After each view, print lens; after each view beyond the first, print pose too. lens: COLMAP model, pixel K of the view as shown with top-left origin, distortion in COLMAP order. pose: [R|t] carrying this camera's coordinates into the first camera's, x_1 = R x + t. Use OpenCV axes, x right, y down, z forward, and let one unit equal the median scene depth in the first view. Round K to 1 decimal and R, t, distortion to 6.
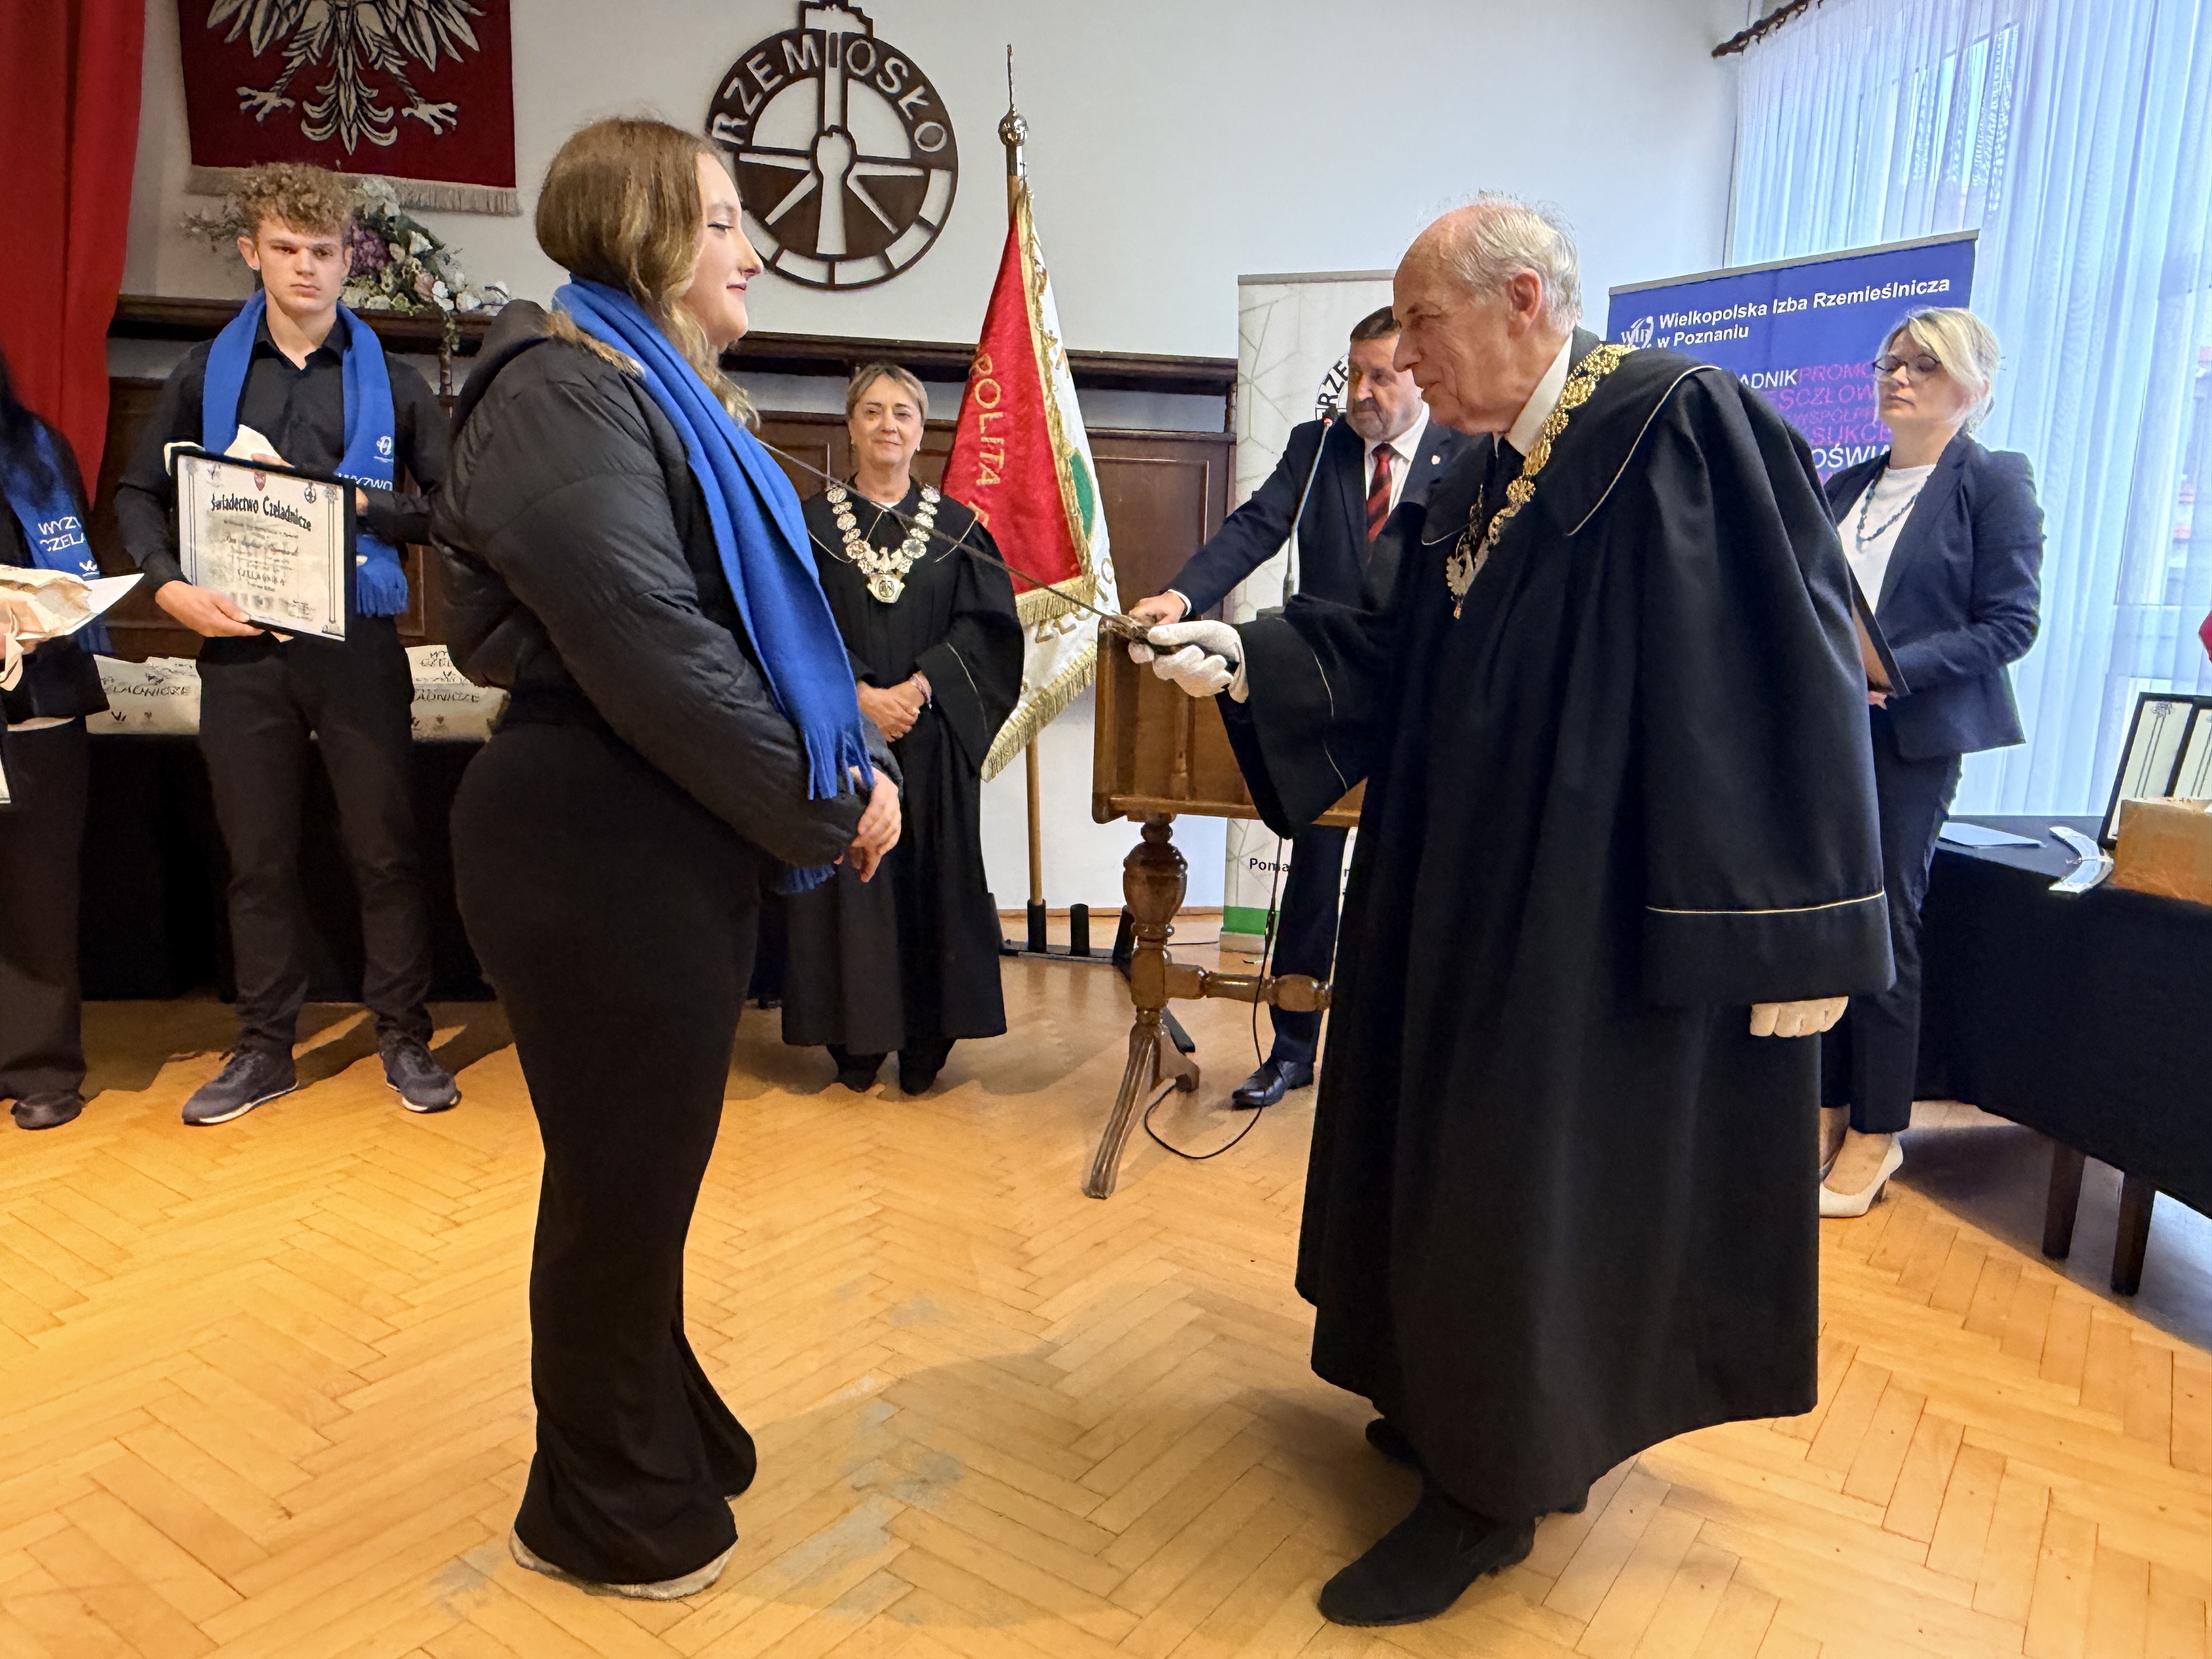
lens RADIAL K [[1517.8, 0, 1093.2], [0, 1517.8, 838.9], [0, 0, 1]] dist [0.001587, 0.002419]
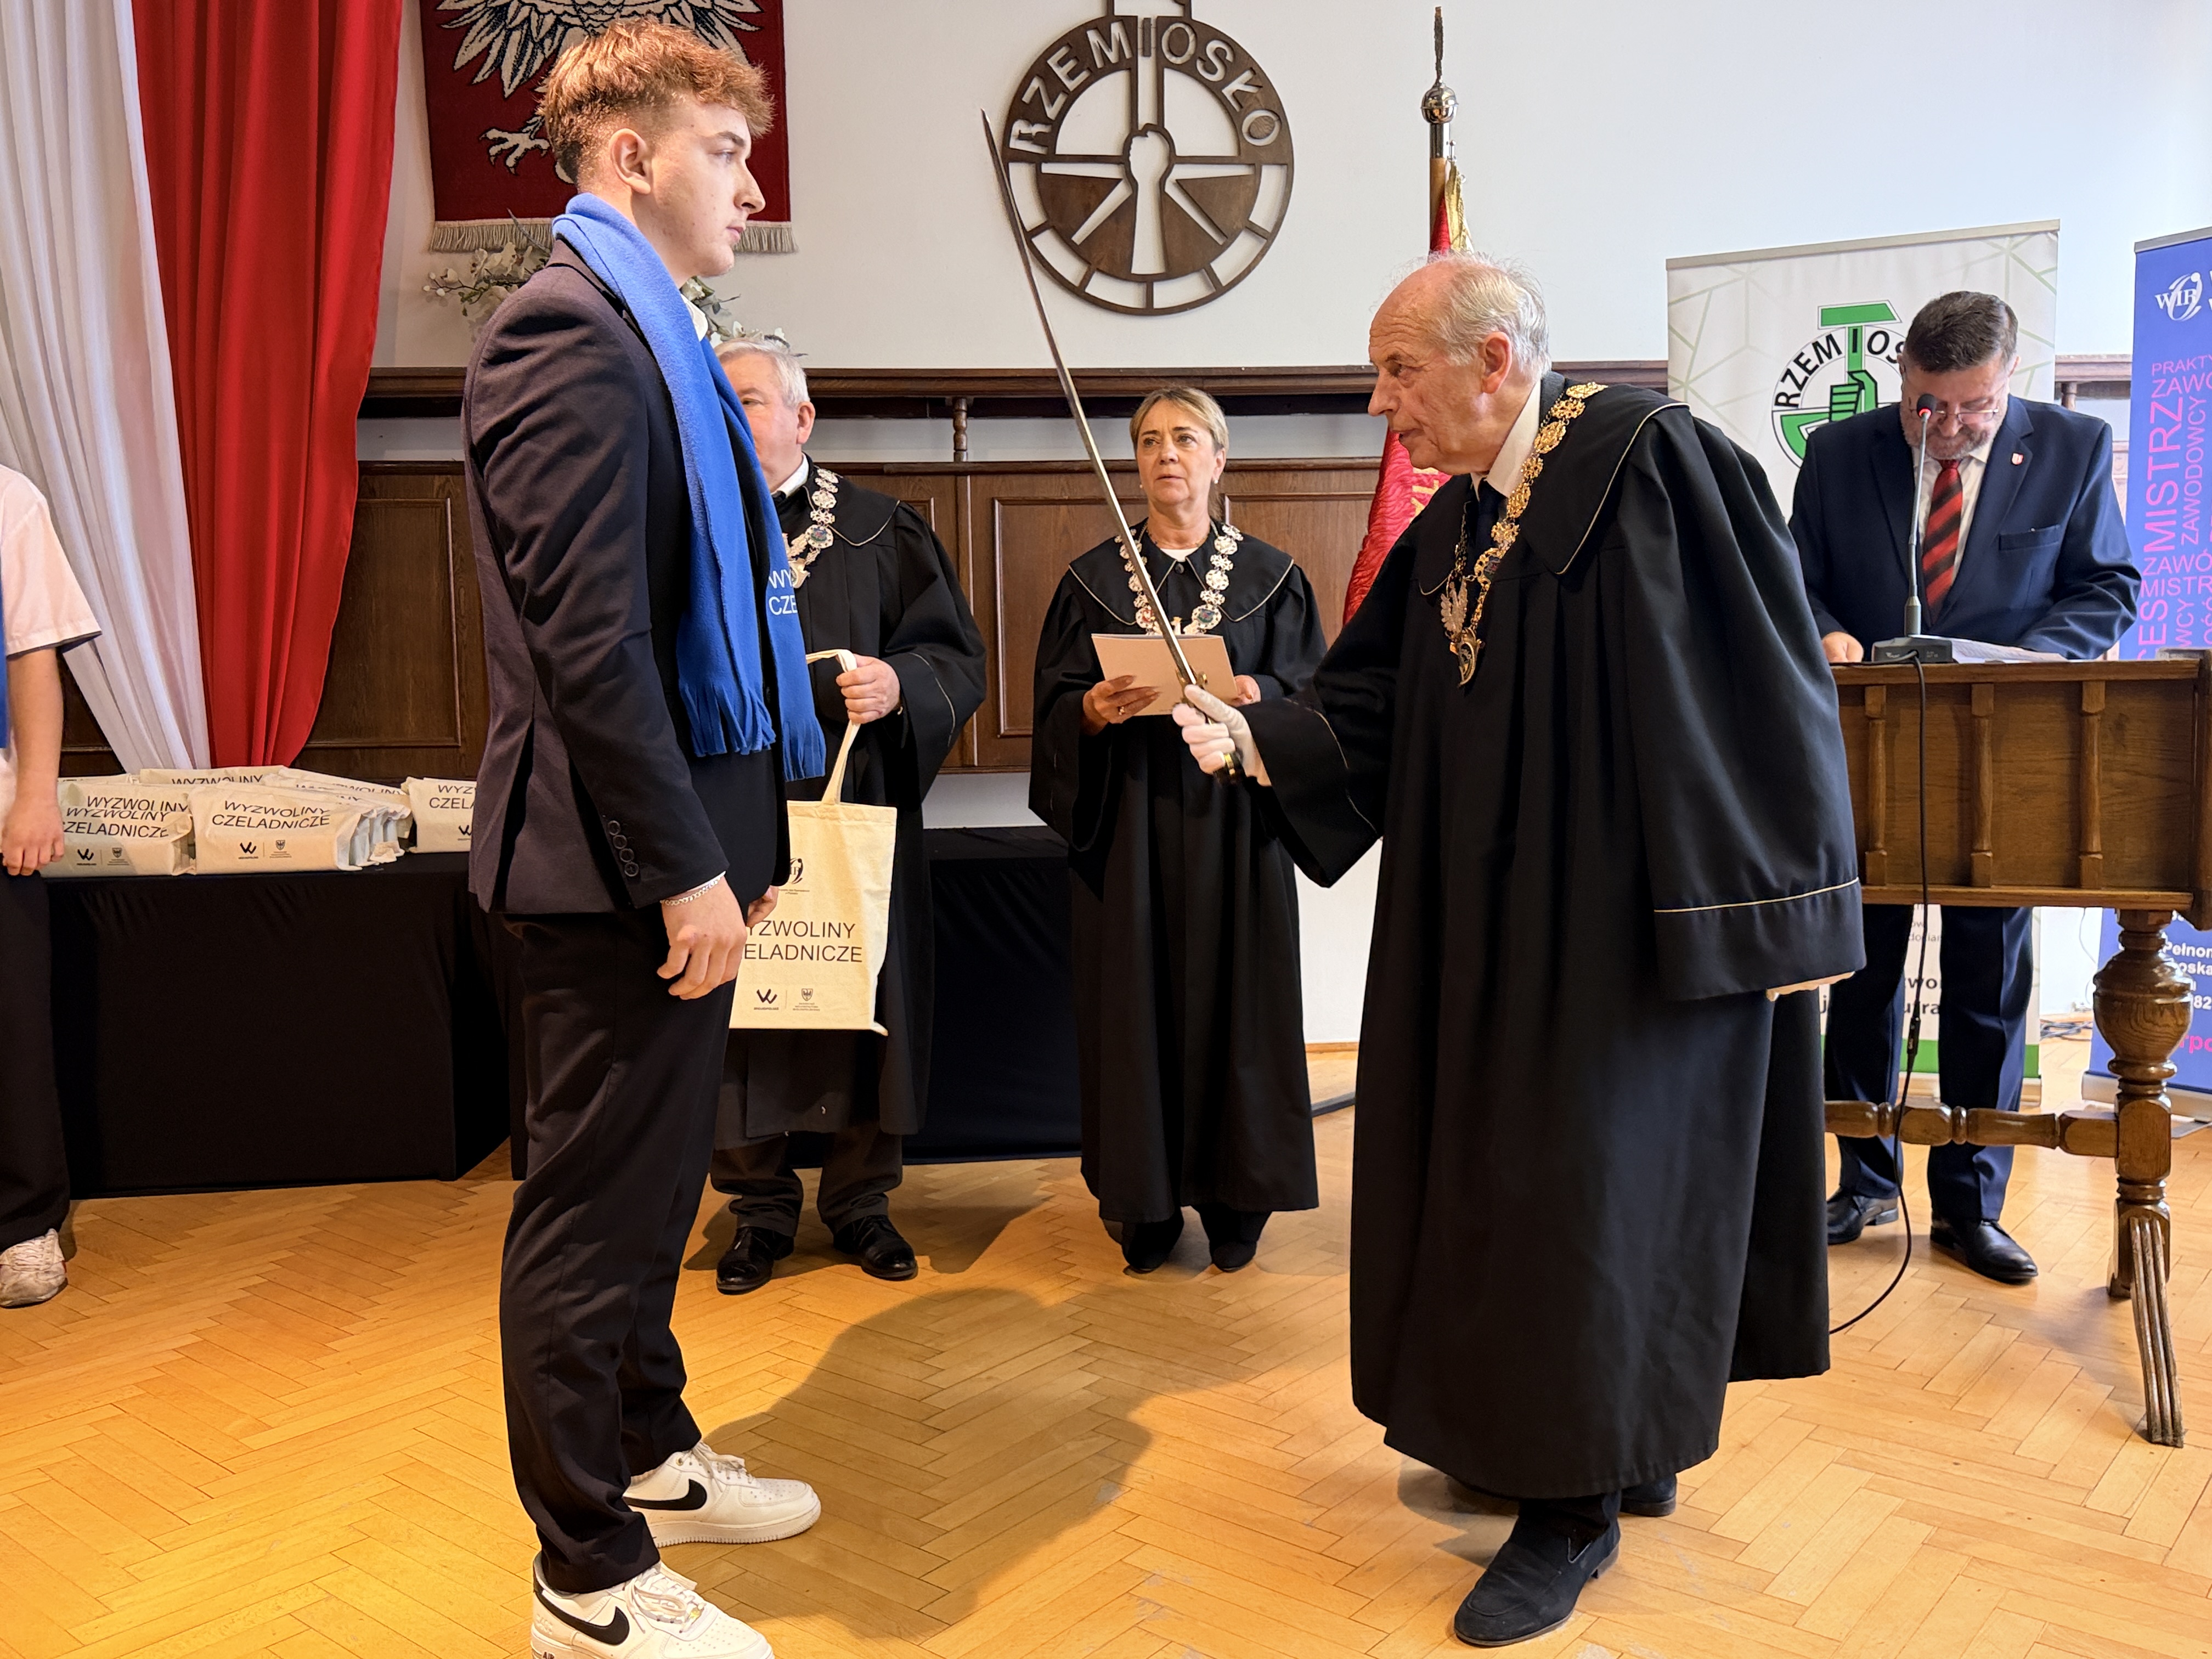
lens RADIAL K [[1842.8, 0, 1093.7], [0, 1842.8, 833.9], [0, 0, 1]] dist [0.071830, -0.119814]
pose [[0.995560, -0.043278, -0.083585, -0.141026], [0.036752, 0.996268, -0.078099, 0.007727], [0.086653, 0.074681, 0.993435, -0.008340]]
